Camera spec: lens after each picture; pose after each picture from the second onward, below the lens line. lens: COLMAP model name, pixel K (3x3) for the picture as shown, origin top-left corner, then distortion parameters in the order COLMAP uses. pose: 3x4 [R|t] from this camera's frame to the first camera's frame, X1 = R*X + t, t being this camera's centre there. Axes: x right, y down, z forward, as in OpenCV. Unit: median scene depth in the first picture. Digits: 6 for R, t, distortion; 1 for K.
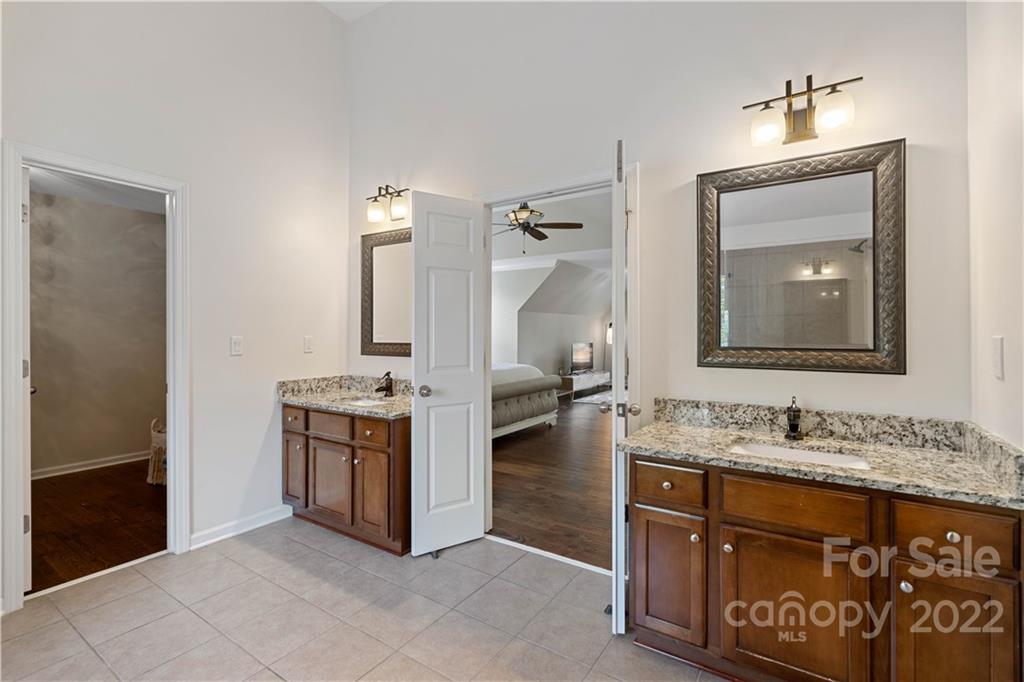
lens RADIAL K [[474.4, 0, 511.6], [0, 474.4, 333.6], [0, 0, 1]] dist [0.016753, 0.000008]
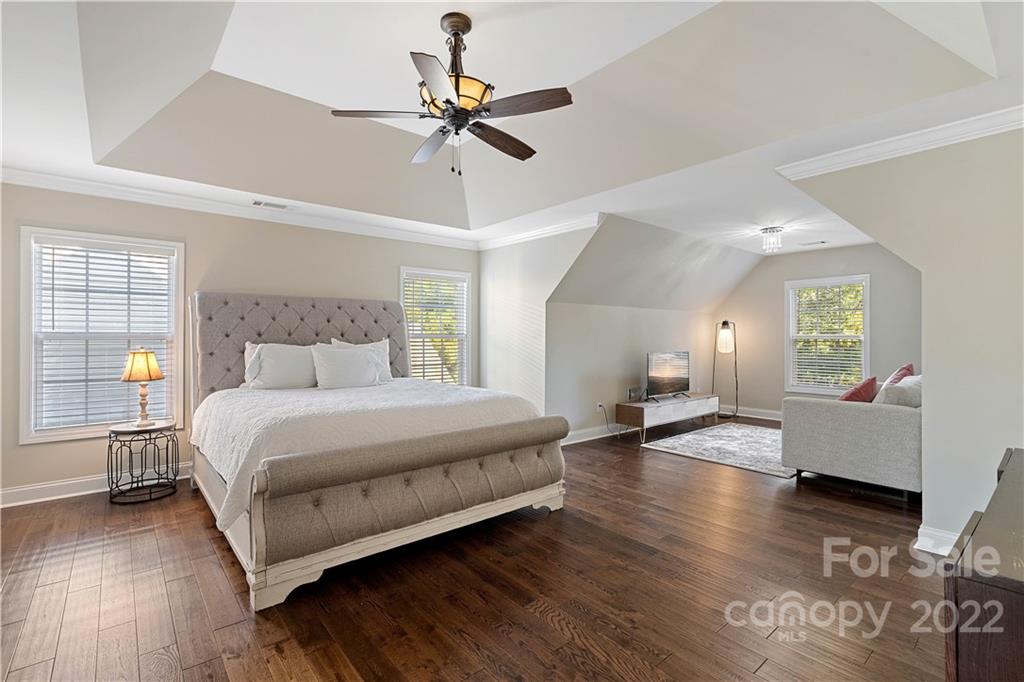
lens RADIAL K [[474.4, 0, 511.6], [0, 474.4, 333.6], [0, 0, 1]] dist [0.016753, 0.000008]
pose [[0.959188, -0.001974, -0.282763, 0.148550], [-0.000287, 0.999968, -0.007952, 0.000869], [0.282770, 0.007708, 0.959157, 0.368203]]
